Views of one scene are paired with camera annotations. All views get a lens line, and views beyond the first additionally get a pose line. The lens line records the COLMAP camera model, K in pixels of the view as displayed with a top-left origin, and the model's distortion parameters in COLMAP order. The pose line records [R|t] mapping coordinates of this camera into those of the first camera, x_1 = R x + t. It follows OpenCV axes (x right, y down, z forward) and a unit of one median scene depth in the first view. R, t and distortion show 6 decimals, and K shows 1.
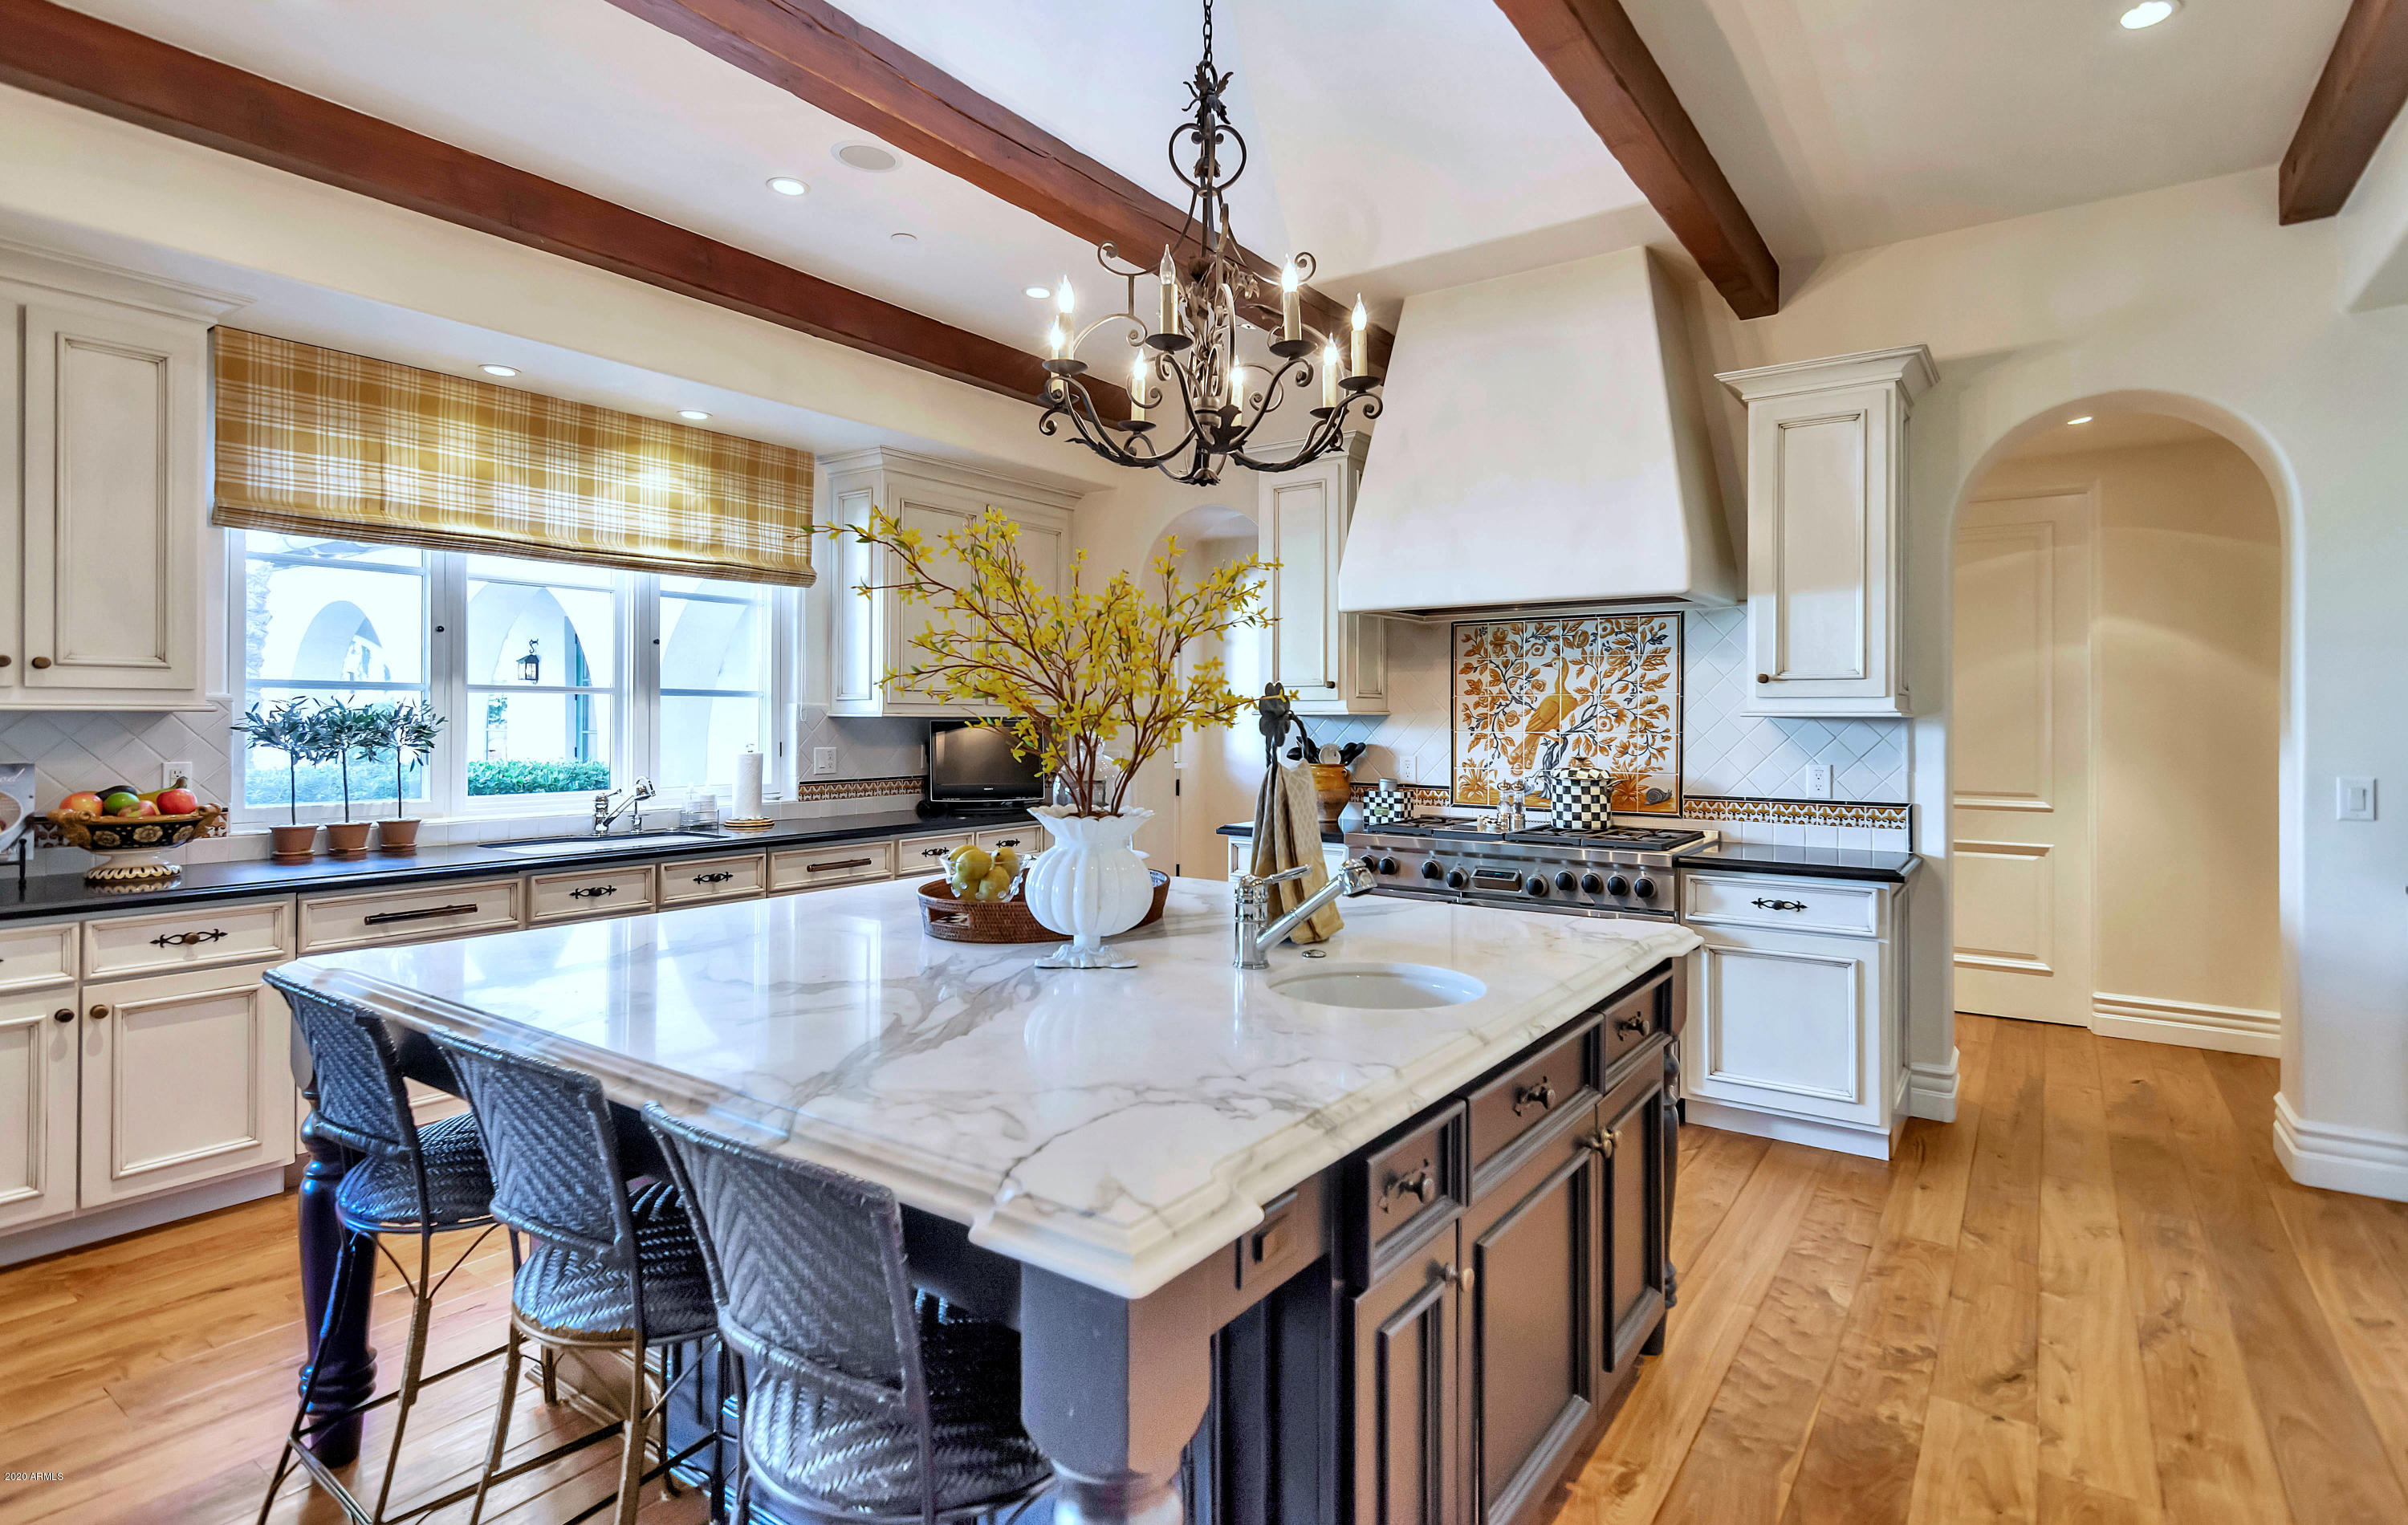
lens RADIAL K [[1206.8, 0, 1188.7], [0, 1206.8, 713.2], [0, 0, 1]] dist [0.038841, -0.000079]
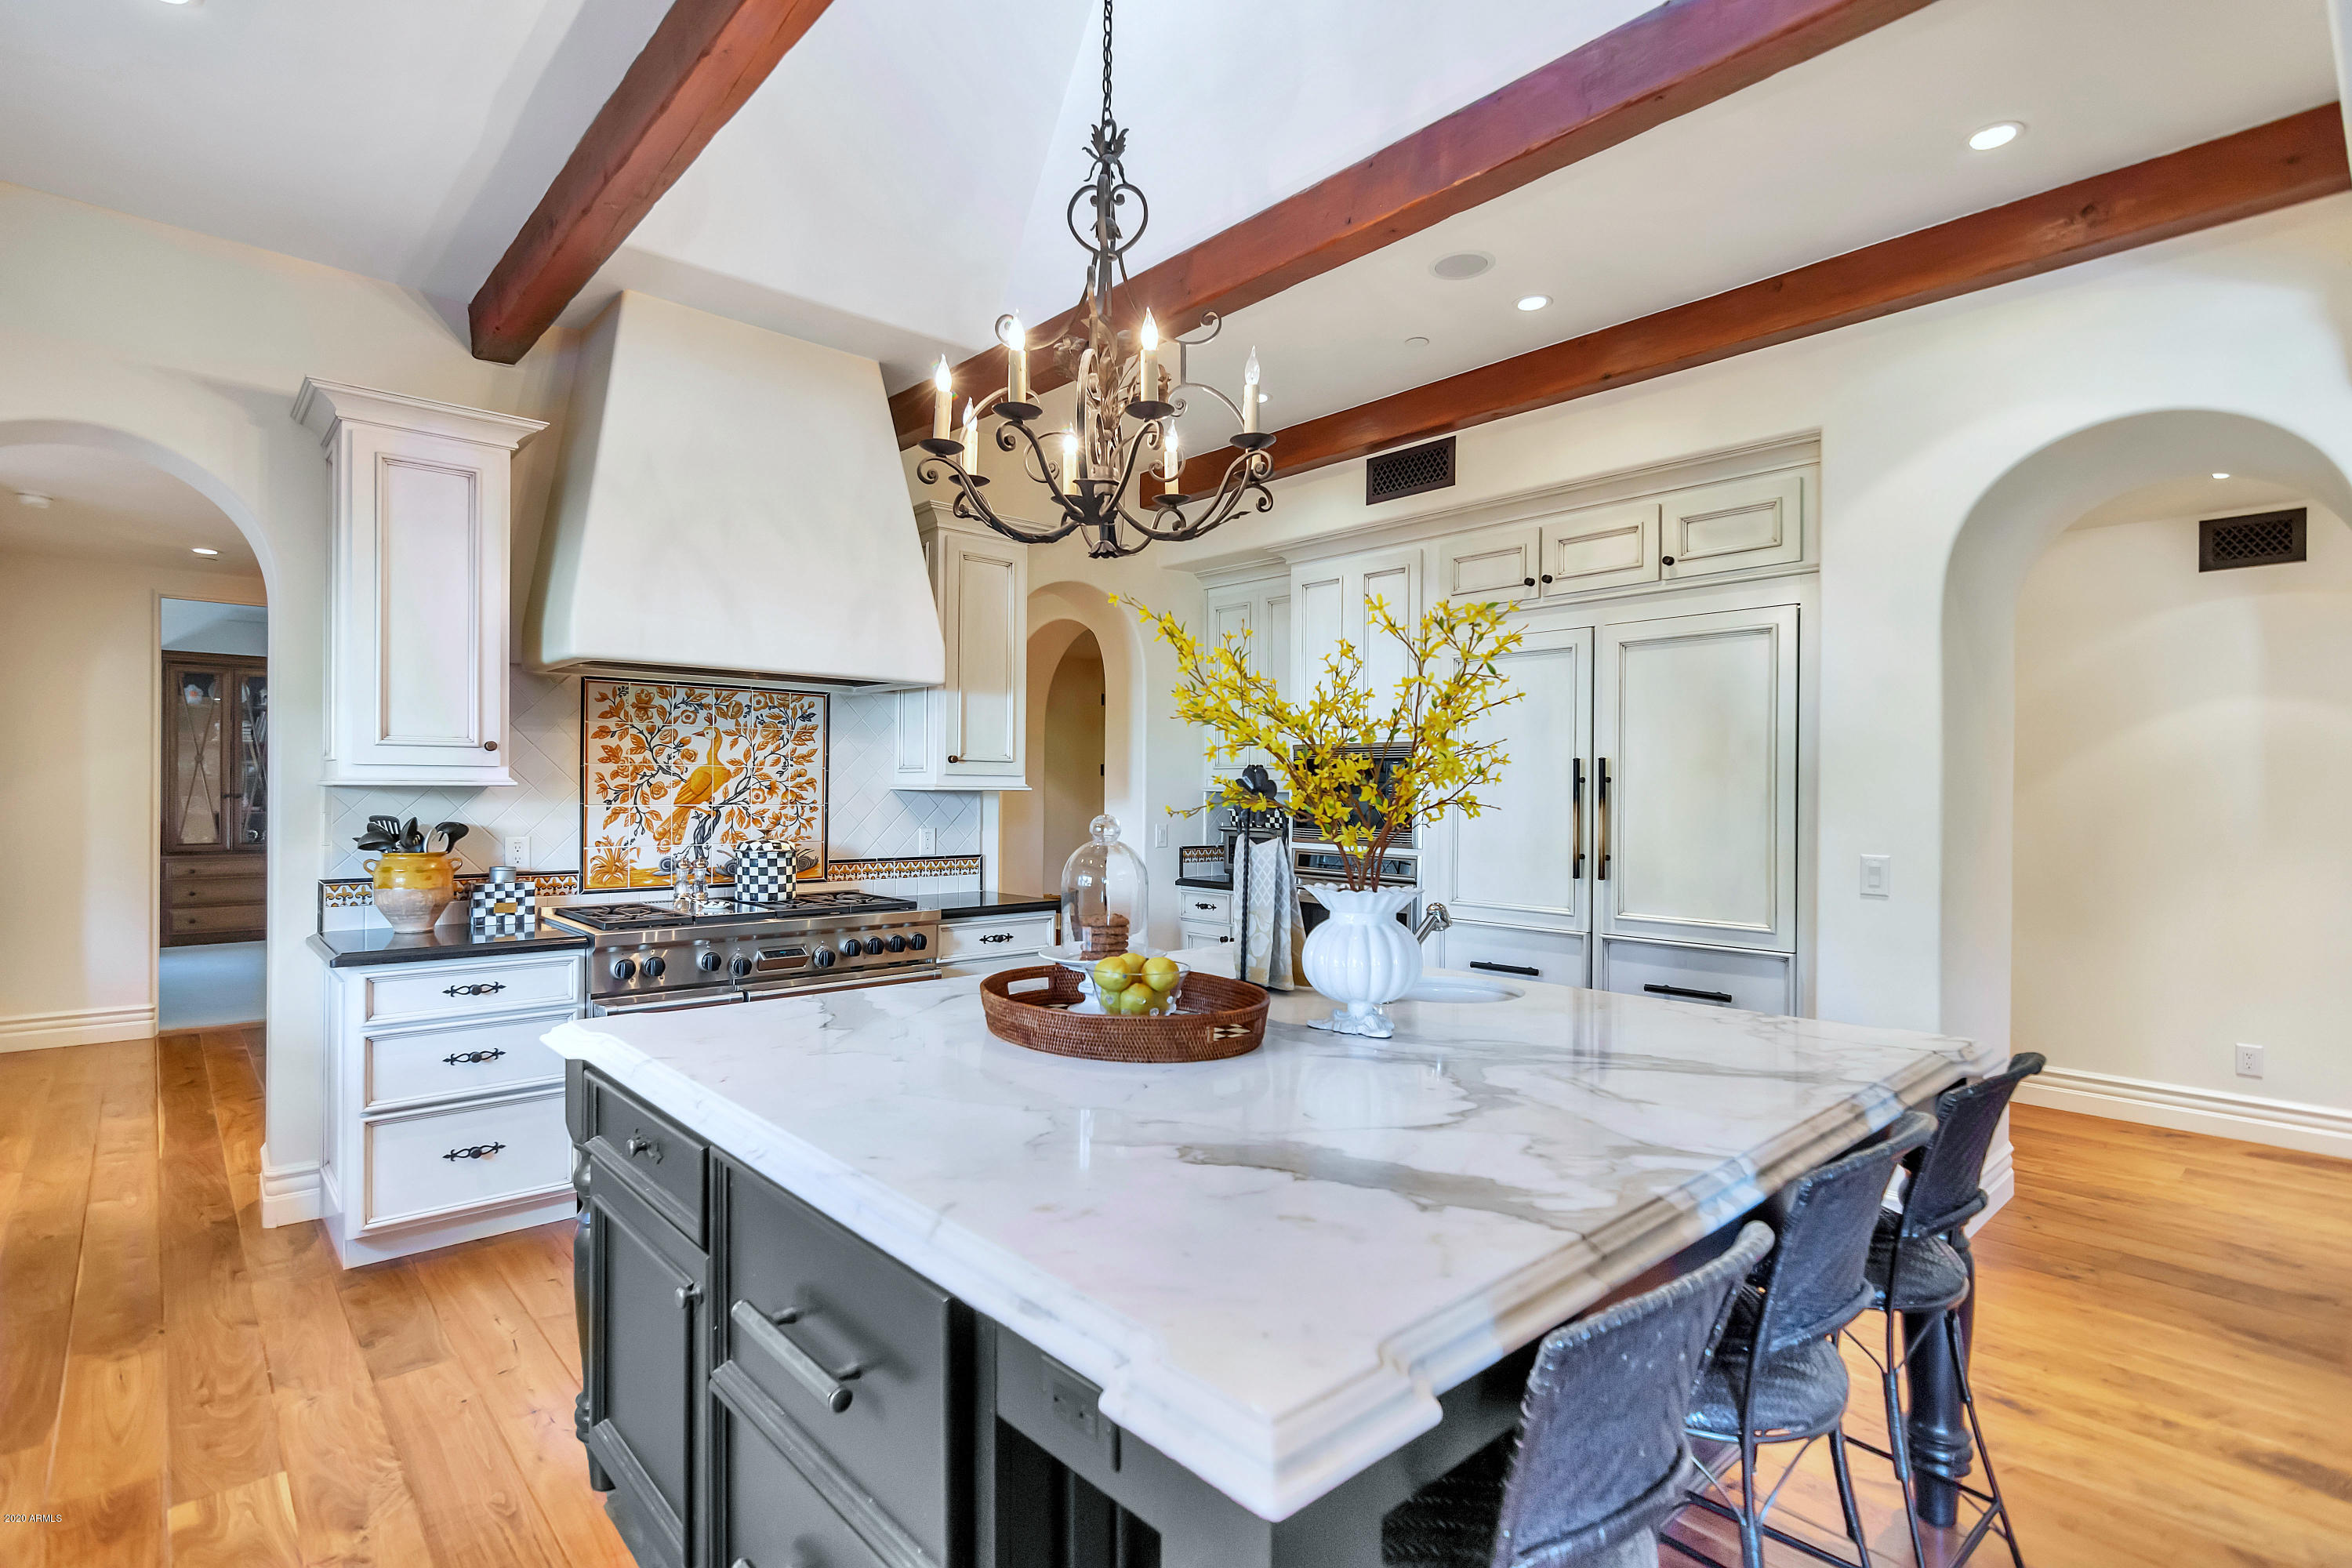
lens RADIAL K [[1135.4, 0, 1189.6], [0, 1135.4, 795.4], [0, 0, 1]] dist [0.000451, -0.001136]
pose [[0.211288, -0.004350, 0.977414, -0.498926], [-0.009476, 0.999934, 0.006499, -0.001269], [-0.977378, -0.010635, 0.211233, 0.441206]]
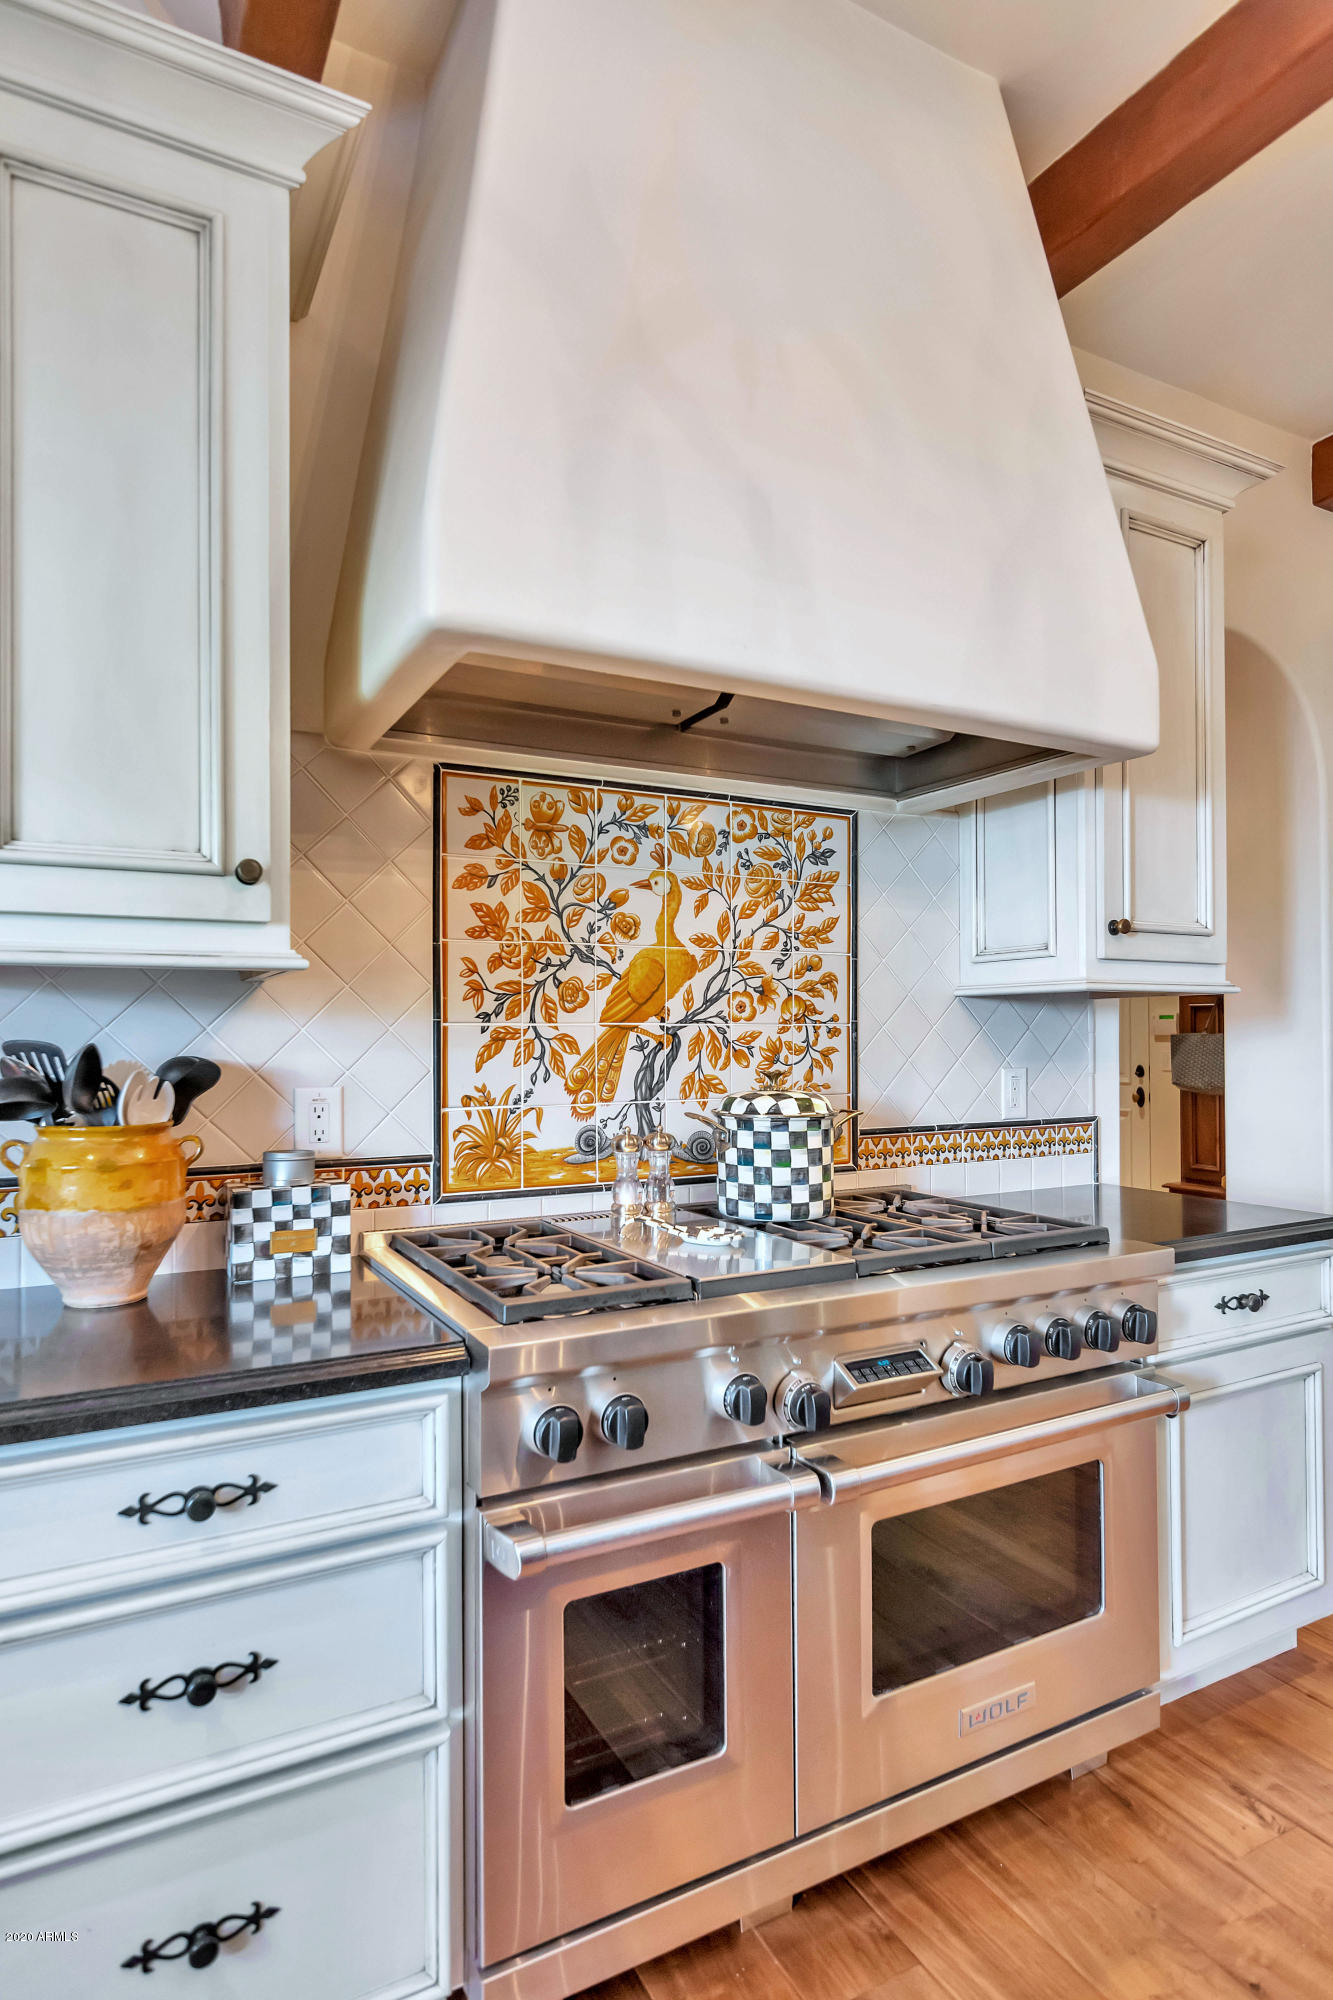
lens RADIAL K [[1101.6, 0, 694.1], [0, 1101.6, 1028.4], [0, 0, 1]] dist [0.000616, 0.001044]
pose [[0.431398, 0.001352, 0.902161, -0.093812], [0.003101, 0.999991, -0.002982, 0.019239], [-0.902156, 0.004084, 0.431390, 0.801174]]
